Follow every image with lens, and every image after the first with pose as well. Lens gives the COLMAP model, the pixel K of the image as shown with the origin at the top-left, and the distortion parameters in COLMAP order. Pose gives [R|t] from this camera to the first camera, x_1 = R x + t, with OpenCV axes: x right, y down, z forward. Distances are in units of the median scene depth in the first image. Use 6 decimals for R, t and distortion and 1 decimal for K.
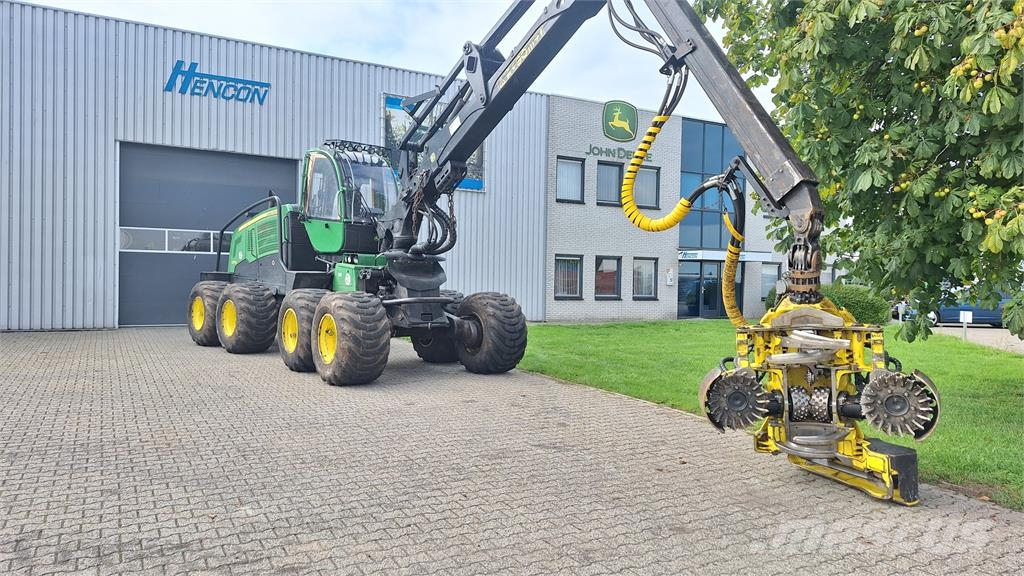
lens RADIAL K [[710.4, 0, 511.9], [0, 710.4, 289.2], [0, 0, 1]] dist [0.078678, -0.086839]
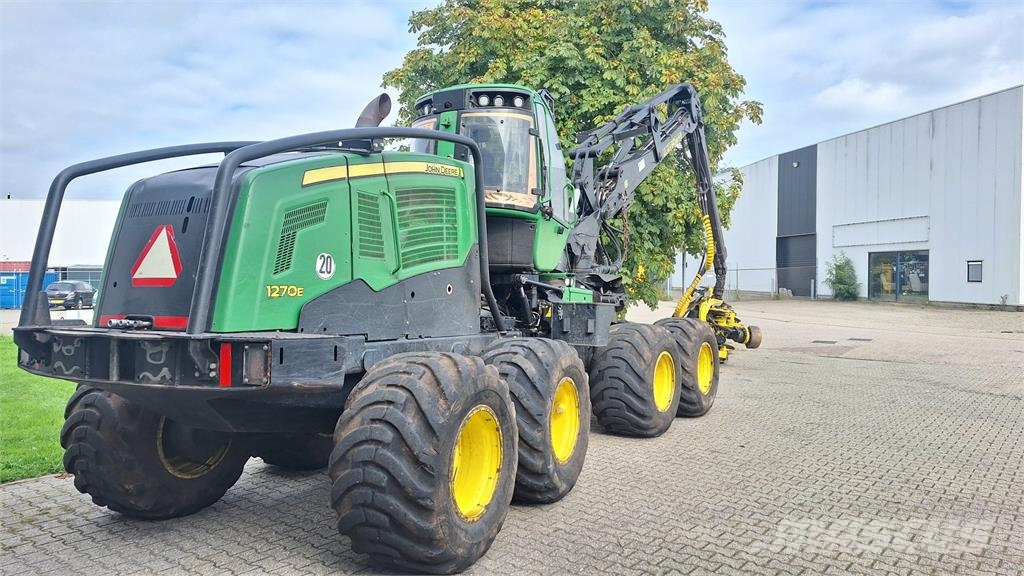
lens RADIAL K [[710.4, 0, 500.4], [0, 710.4, 292.3], [0, 0, 1]] dist [0.078678, -0.086839]
pose [[-0.352776, -0.034864, 0.935058, -0.815342], [0.010262, 0.999101, 0.041123, -0.057394], [-0.935651, 0.024103, -0.352102, 1.235982]]
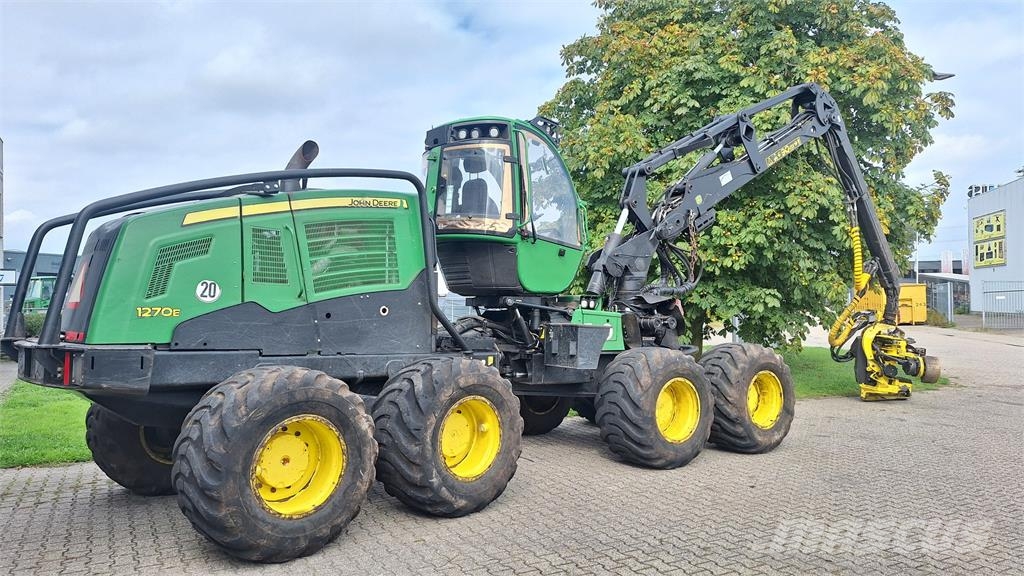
lens RADIAL K [[710.4, 0, 497.9], [0, 710.4, 288.8], [0, 0, 1]] dist [0.078678, -0.086839]
pose [[0.026709, 0.003097, 0.999638, -0.875255], [0.022632, 0.999737, -0.003702, -0.052551], [-0.999387, 0.022723, 0.026632, 1.007390]]
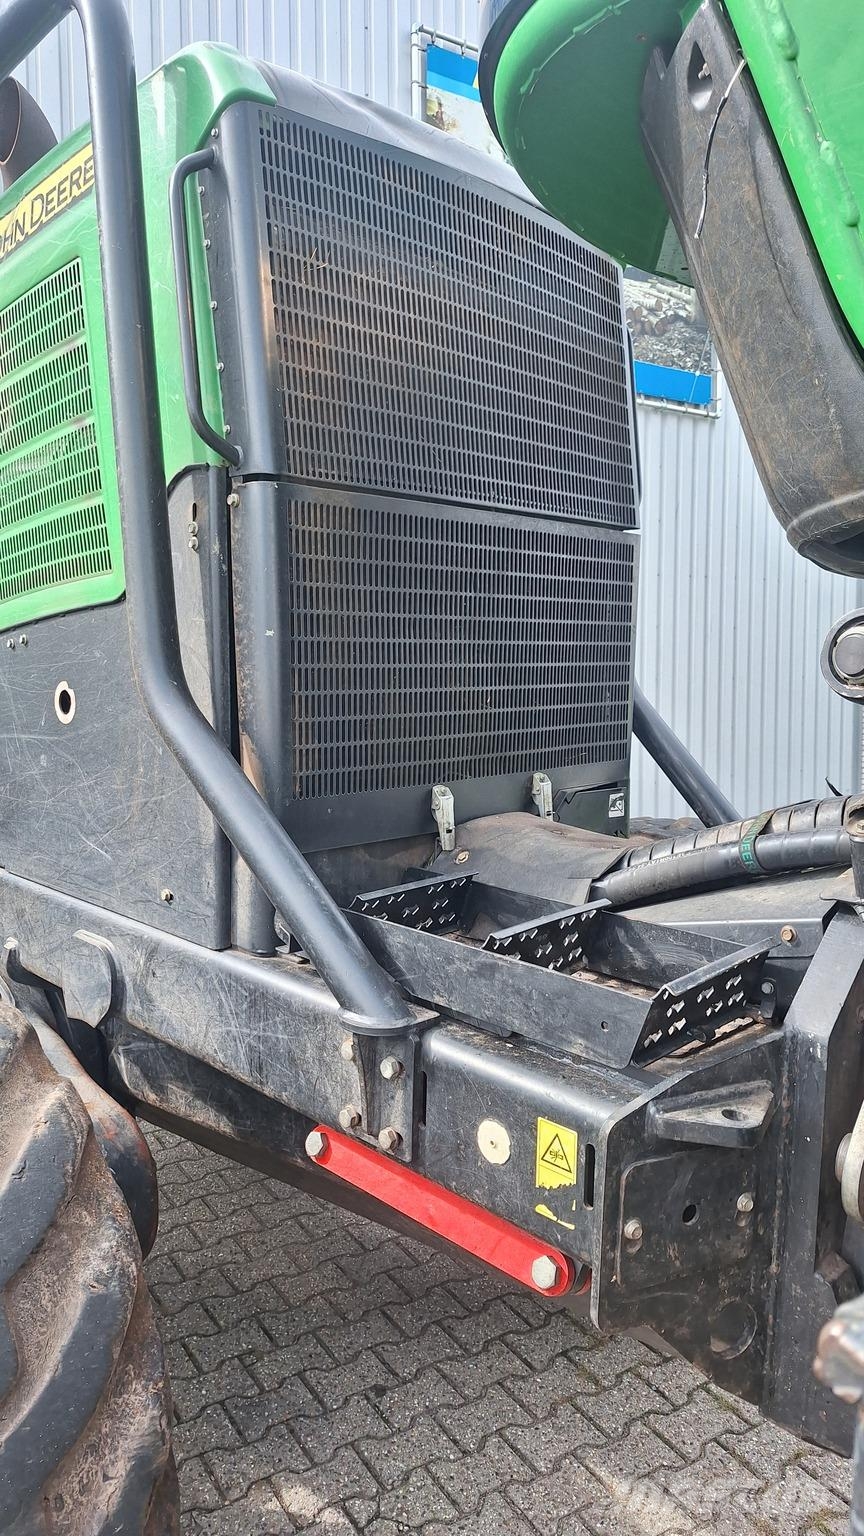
lens RADIAL K [[1065.5, 0, 423.6], [0, 1065.5, 744.3], [0, 0, 1]] dist [0.078678, -0.086839]
pose [[0.999385, -0.022561, 0.026851, -0.314869], [0.021015, 0.998180, 0.056523, -0.042310], [-0.028077, -0.055924, 0.998040, 0.929544]]
